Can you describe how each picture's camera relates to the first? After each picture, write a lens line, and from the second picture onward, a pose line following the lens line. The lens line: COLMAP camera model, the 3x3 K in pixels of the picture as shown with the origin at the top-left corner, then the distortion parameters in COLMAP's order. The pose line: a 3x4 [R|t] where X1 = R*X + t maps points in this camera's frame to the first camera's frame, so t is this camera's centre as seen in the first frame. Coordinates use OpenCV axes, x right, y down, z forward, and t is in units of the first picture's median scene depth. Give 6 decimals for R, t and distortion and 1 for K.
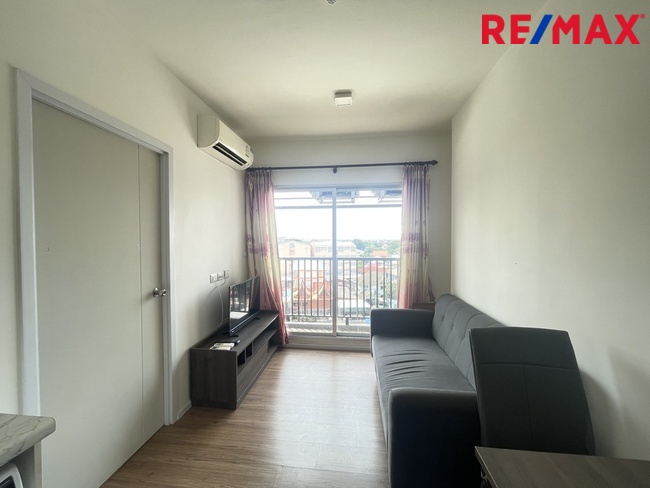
lens RADIAL K [[263.3, 0, 323.6], [0, 263.3, 245.2], [0, 0, 1]] dist [-0.001945, 0.000882]
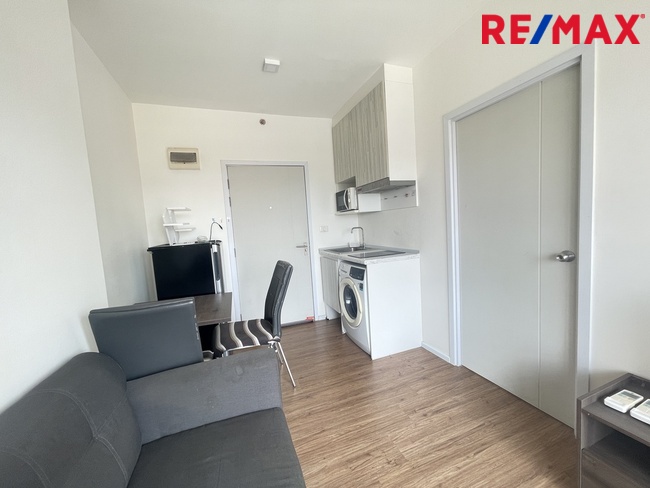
lens RADIAL K [[263.3, 0, 323.6], [0, 263.3, 245.2], [0, 0, 1]] dist [-0.001945, 0.000882]
pose [[-0.888855, 0.097180, -0.447765, 0.250339], [0.057454, 0.993175, 0.101501, 0.018334], [0.454573, 0.064494, -0.888372, 0.969677]]
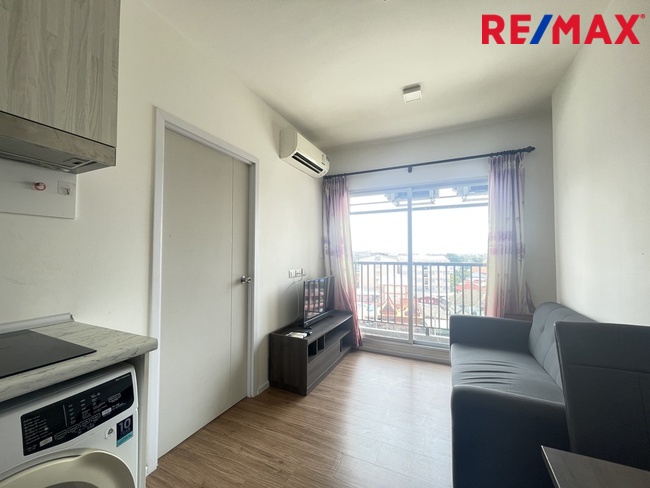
lens RADIAL K [[263.3, 0, 323.6], [0, 263.3, 245.2], [0, 0, 1]] dist [-0.001945, 0.000882]
pose [[0.948030, -0.005686, -0.318130, 0.060531], [-0.011285, 0.998610, -0.051477, 0.057943], [0.317981, 0.052392, 0.946649, -0.012173]]
